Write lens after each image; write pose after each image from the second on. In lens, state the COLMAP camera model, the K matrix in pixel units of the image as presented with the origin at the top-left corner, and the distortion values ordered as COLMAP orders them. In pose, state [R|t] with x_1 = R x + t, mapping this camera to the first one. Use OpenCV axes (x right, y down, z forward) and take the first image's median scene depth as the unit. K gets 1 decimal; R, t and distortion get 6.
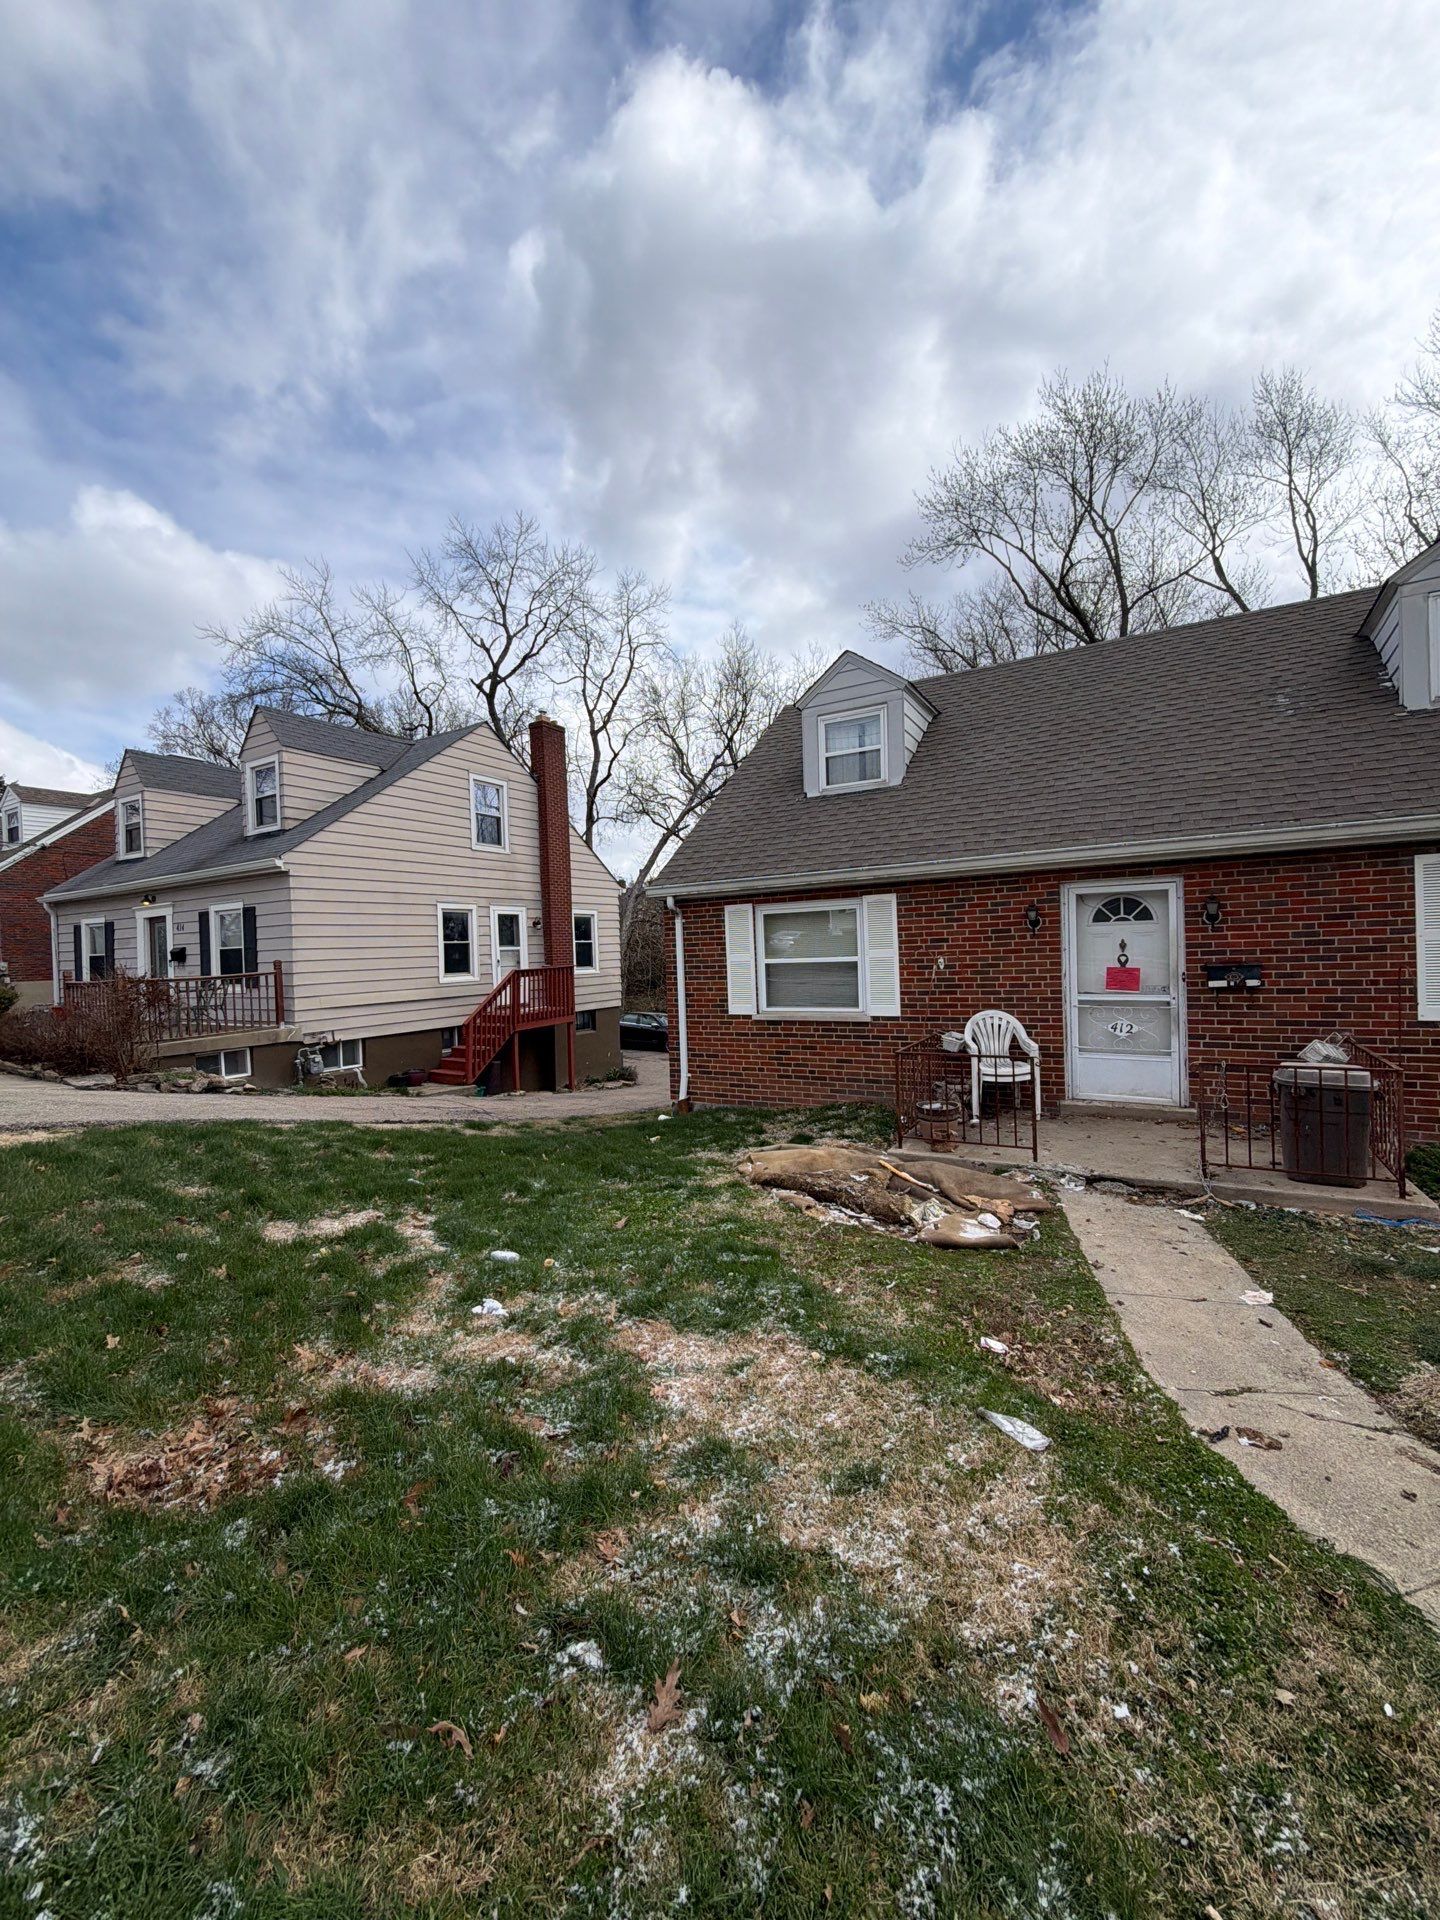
lens RADIAL K [[763.0, 0, 716.3], [0, 763.0, 957.9], [0, 0, 1]] dist [-0.003754, -0.000240]
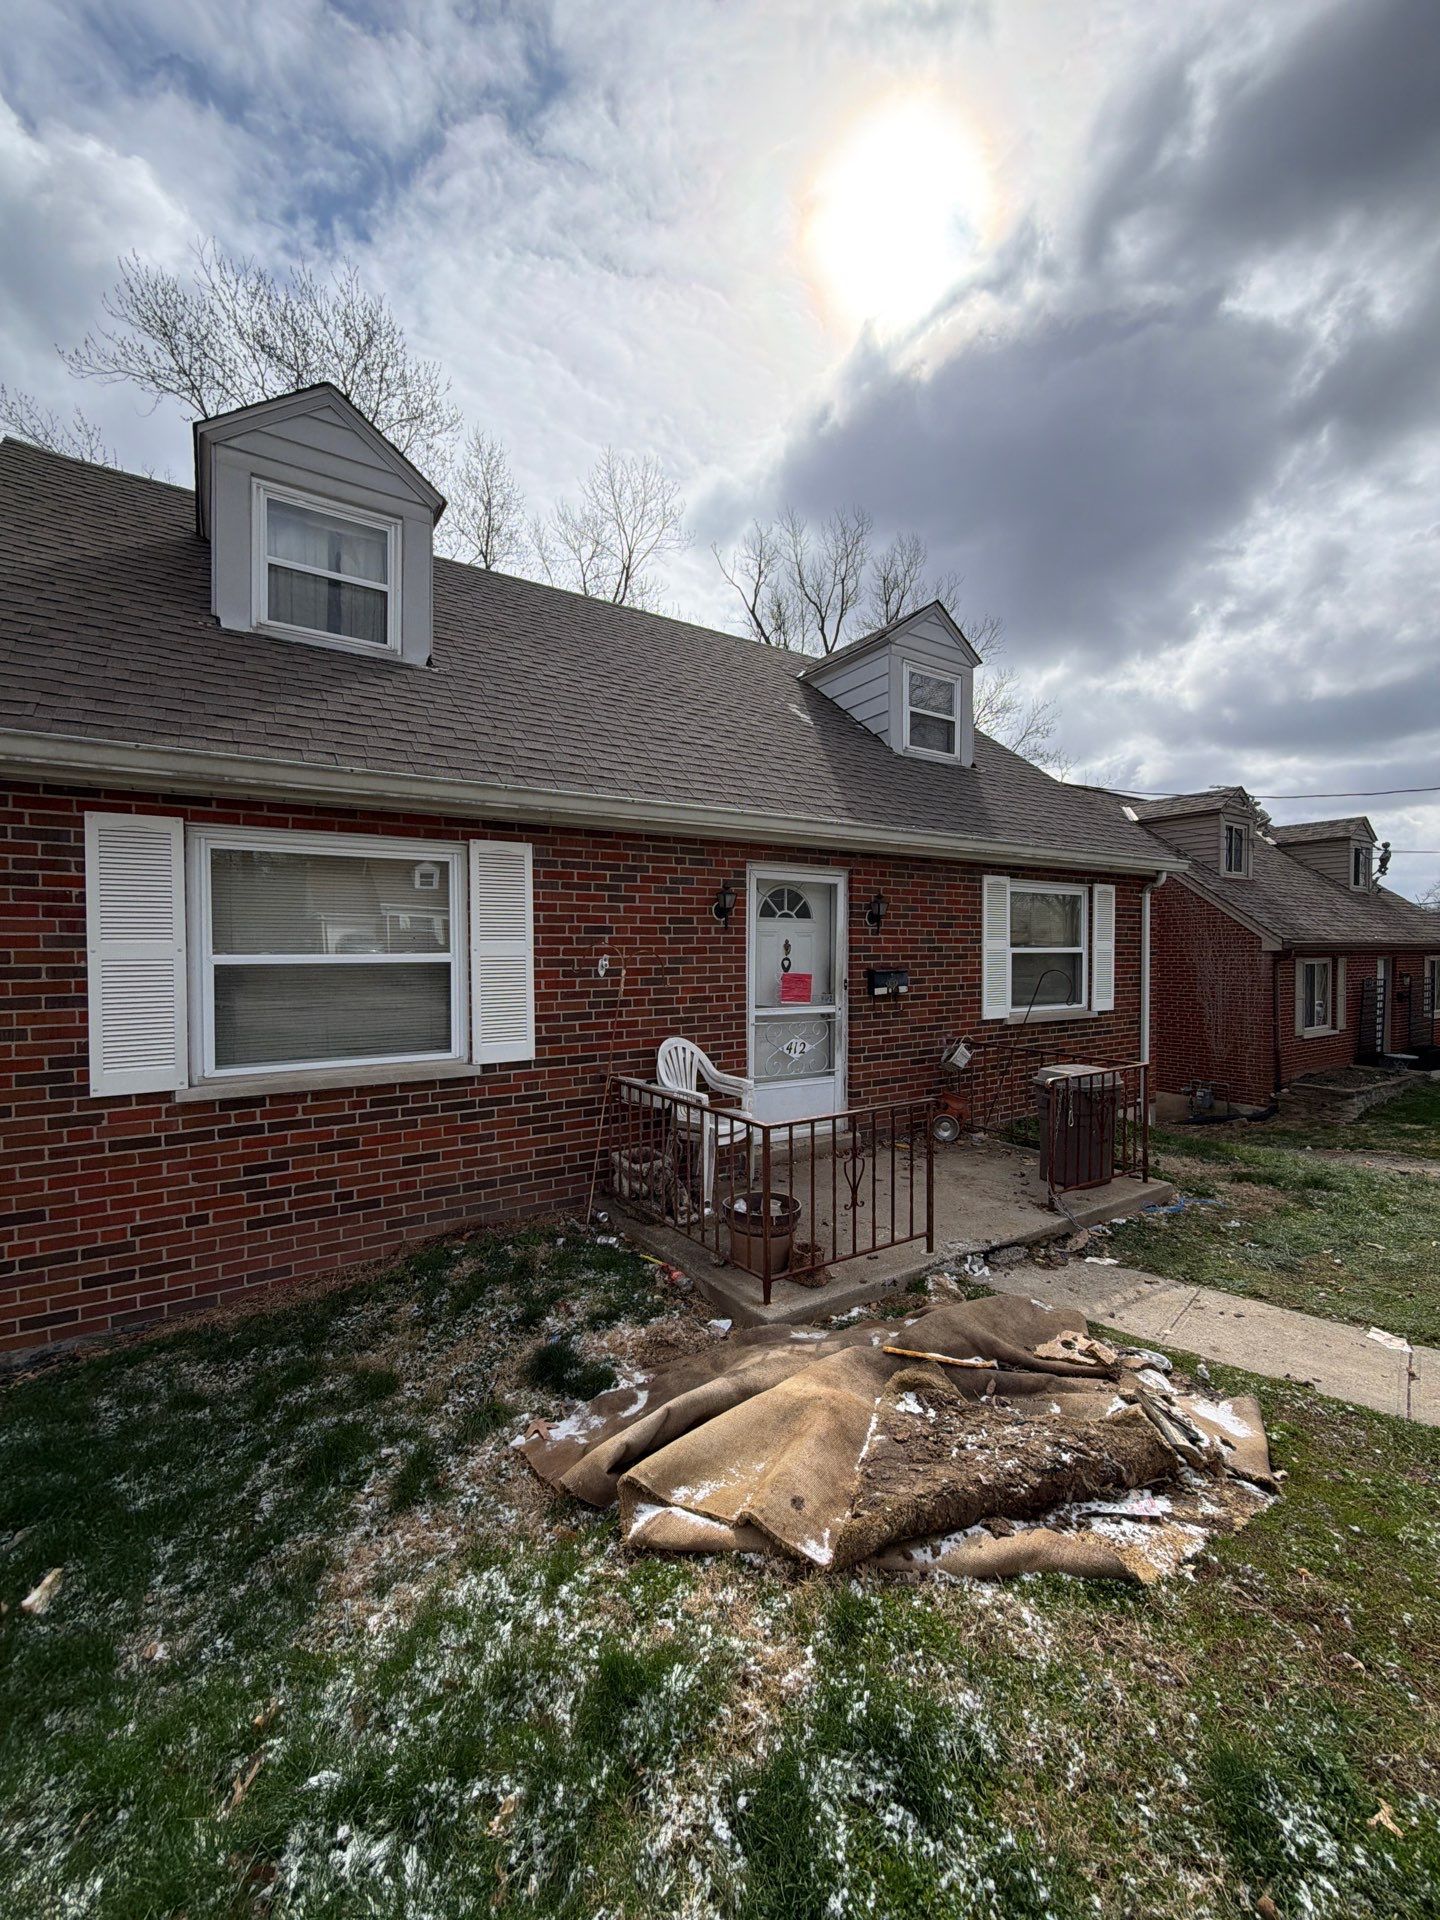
lens RADIAL K [[763.0, 0, 719.7], [0, 763.0, 960.8], [0, 0, 1]] dist [-0.003754, -0.000240]
pose [[0.451618, 0.021013, 0.891964, -0.221621], [-0.002714, 0.999750, -0.022179, 0.016042], [-0.892207, 0.007596, 0.451562, 0.664409]]
